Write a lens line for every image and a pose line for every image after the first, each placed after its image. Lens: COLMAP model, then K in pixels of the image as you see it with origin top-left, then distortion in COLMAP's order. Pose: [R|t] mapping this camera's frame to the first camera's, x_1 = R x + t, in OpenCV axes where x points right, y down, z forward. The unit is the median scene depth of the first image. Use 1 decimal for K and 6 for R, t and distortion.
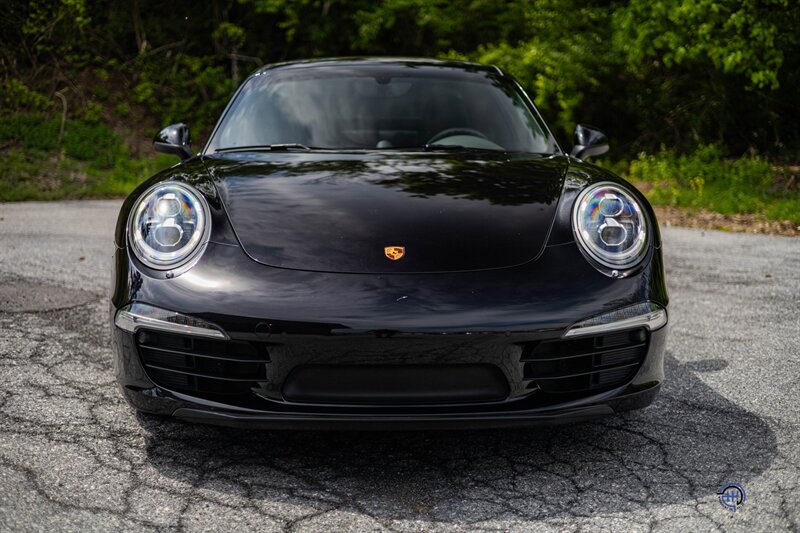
lens RADIAL K [[1129.8, 0, 403.5], [0, 1129.8, 266.4], [0, 0, 1]] dist [0.016906, 0.047763]
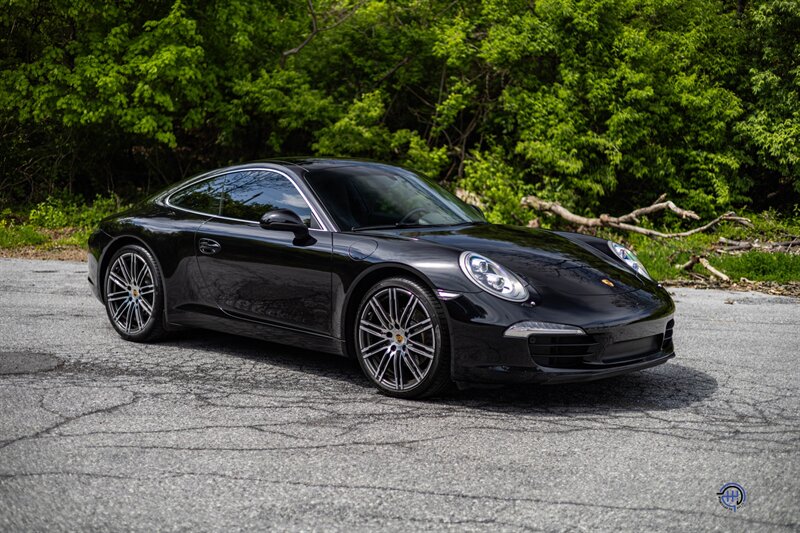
lens RADIAL K [[1129.8, 0, 403.5], [0, 1129.8, 266.4], [0, 0, 1]] dist [0.016906, 0.047763]
pose [[0.689722, -0.057222, 0.721810, -1.446075], [0.078573, 0.996901, 0.003950, -0.065656], [-0.719799, 0.053990, 0.692080, -0.073172]]
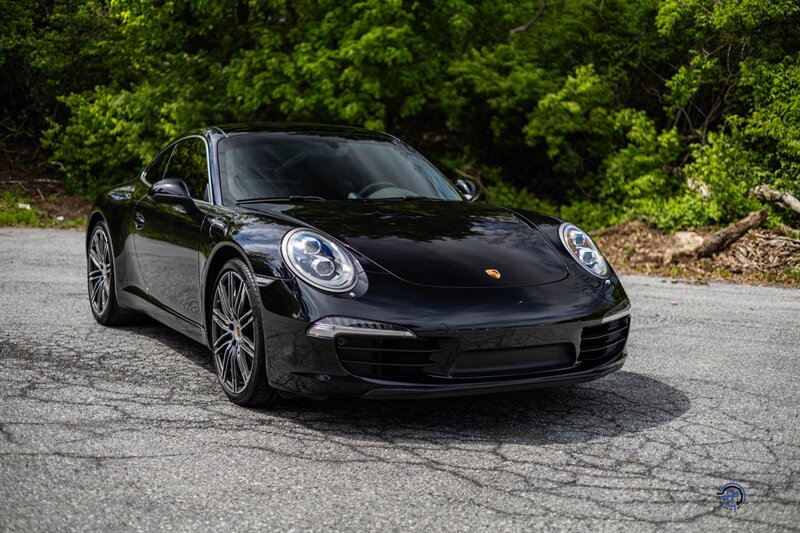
lens RADIAL K [[1129.8, 0, 403.5], [0, 1129.8, 266.4], [0, 0, 1]] dist [0.016906, 0.047763]
pose [[0.893900, -0.033715, 0.446996, -0.687119], [0.045426, 0.998847, -0.015502, -0.003133], [-0.445958, 0.034162, 0.894402, -0.242019]]
